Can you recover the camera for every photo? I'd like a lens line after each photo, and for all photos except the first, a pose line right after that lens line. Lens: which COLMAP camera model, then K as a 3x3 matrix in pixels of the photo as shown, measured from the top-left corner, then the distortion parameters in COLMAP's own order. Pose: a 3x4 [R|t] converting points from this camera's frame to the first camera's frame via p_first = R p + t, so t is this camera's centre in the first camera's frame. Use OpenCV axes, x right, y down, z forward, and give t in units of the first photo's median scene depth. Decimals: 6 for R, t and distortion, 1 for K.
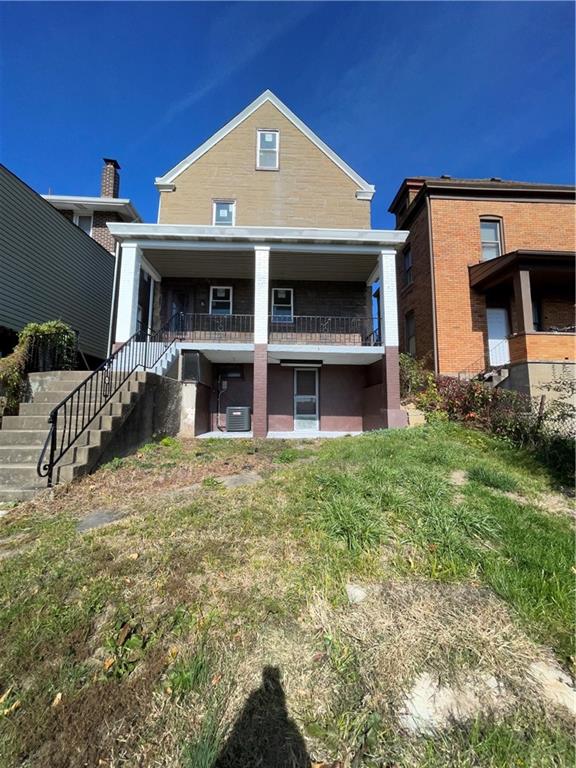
lens RADIAL K [[319.0, 0, 288.0], [0, 319.0, 384.0], [0, 0, 1]] dist [-0.000814, -0.000040]
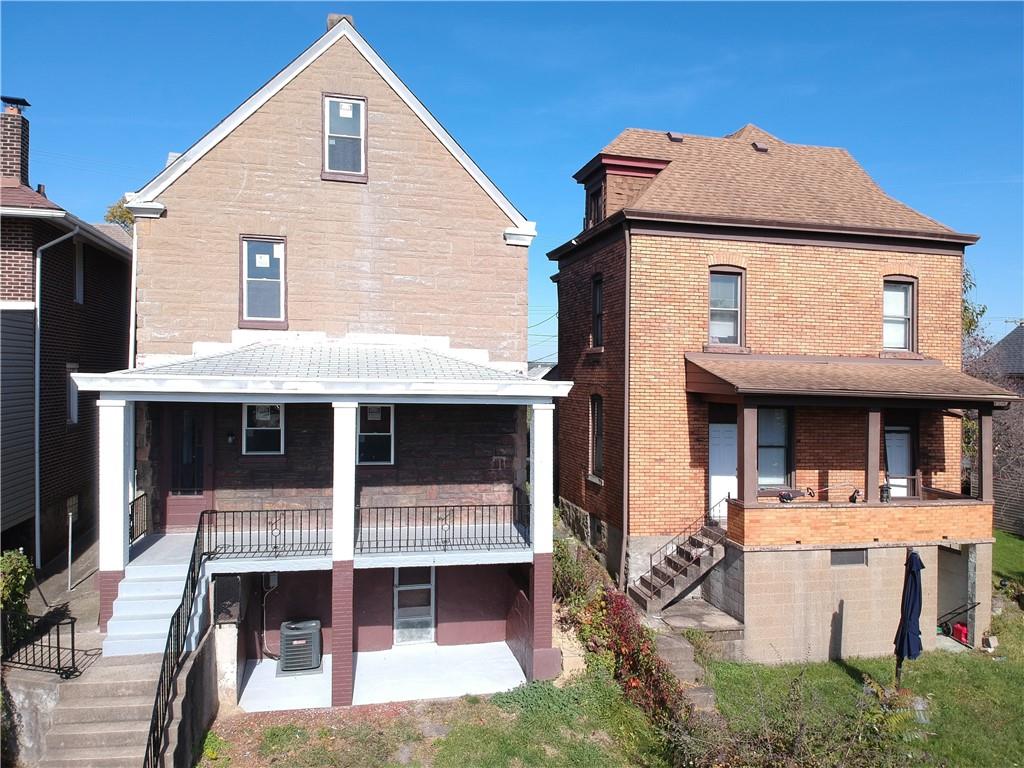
lens RADIAL K [[790.7, 0, 512.0], [0, 790.7, 384.0], [0, 0, 1]] dist [0.137970, -0.231065]
pose [[0.984657, -0.001814, 0.174492, -0.023561], [-0.019544, 0.992508, 0.120603, -0.513863], [-0.173404, -0.122163, 0.977245, -0.446026]]
